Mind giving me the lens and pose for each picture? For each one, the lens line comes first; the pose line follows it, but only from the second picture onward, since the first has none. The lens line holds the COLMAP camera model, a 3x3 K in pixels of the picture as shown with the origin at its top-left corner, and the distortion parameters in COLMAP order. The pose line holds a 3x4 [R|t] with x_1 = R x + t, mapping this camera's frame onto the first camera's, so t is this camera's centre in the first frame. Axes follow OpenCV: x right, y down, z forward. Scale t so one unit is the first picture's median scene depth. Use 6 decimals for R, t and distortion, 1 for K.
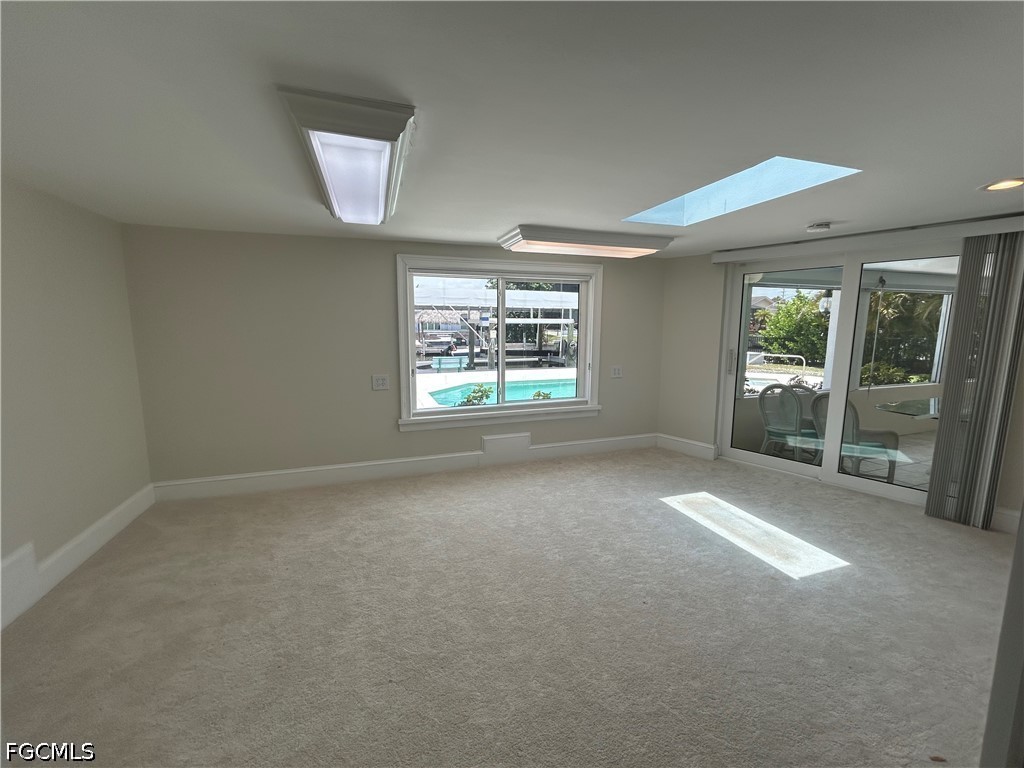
lens RADIAL K [[417.8, 0, 511.4], [0, 417.8, 380.6], [0, 0, 1]] dist [0.001214, 0.000453]
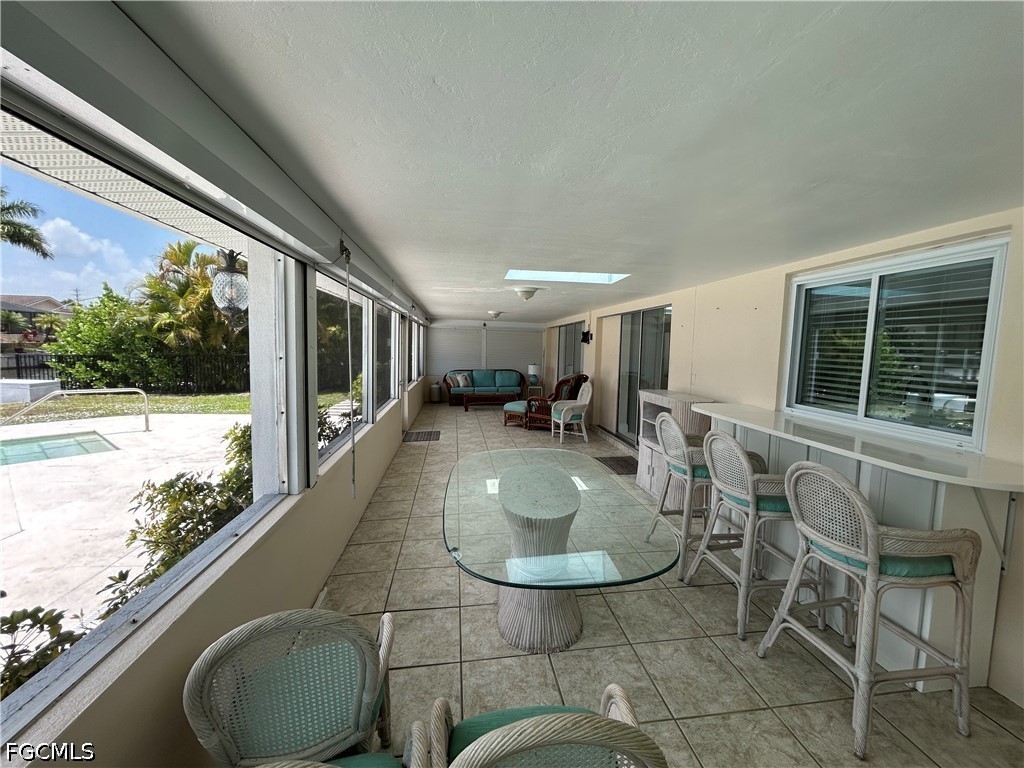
lens RADIAL K [[416.0, 0, 511.6], [0, 416.0, 383.4], [0, 0, 1]] dist [-0.000028, 0.000433]
pose [[0.199951, -0.087046, 0.975932, 0.126041], [0.109038, 0.991836, 0.066125, -0.027823], [-0.973720, 0.093192, 0.207810, 0.204504]]
